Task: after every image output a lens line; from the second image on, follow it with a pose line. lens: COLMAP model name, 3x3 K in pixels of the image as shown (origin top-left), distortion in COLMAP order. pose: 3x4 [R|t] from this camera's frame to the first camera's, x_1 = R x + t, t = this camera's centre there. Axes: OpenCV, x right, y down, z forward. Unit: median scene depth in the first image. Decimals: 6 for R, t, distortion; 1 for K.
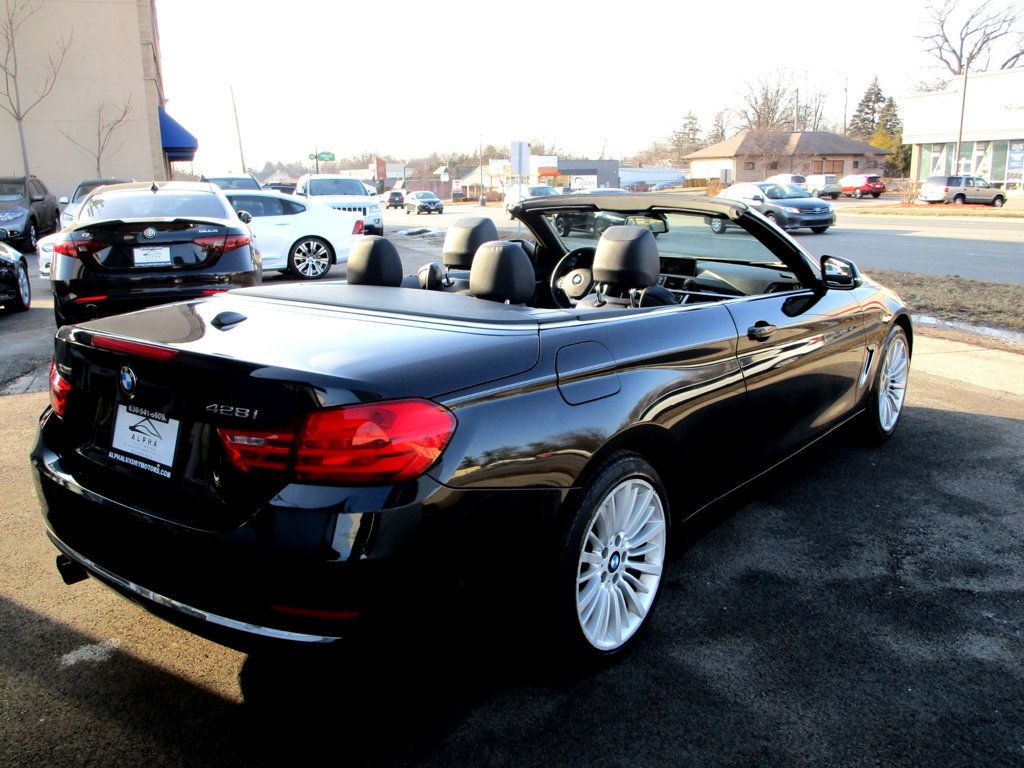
lens RADIAL K [[851.9, 0, 512.0], [0, 851.9, 384.0], [0, 0, 1]] dist [-0.018000, -0.010458]
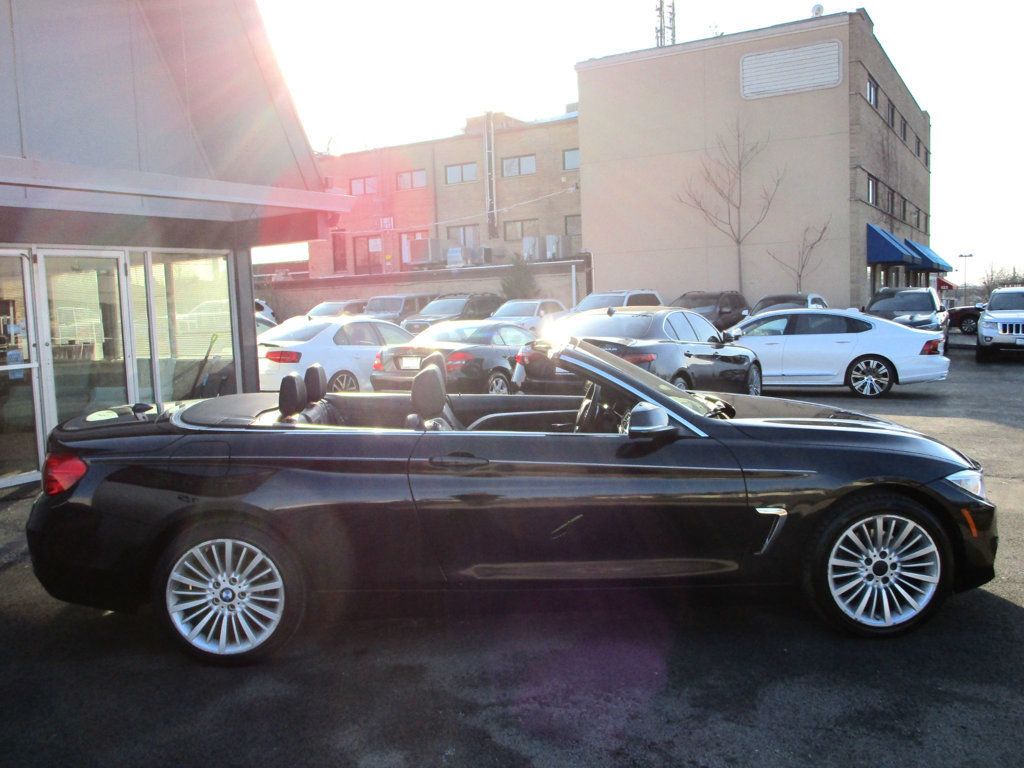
lens RADIAL K [[851.9, 0, 512.0], [0, 851.9, 384.0], [0, 0, 1]] dist [-0.018000, -0.010458]
pose [[0.677661, 0.061801, -0.732773, 0.203114], [-0.154089, 0.986275, -0.059319, -0.018465], [0.719049, 0.153111, 0.677883, 0.042270]]
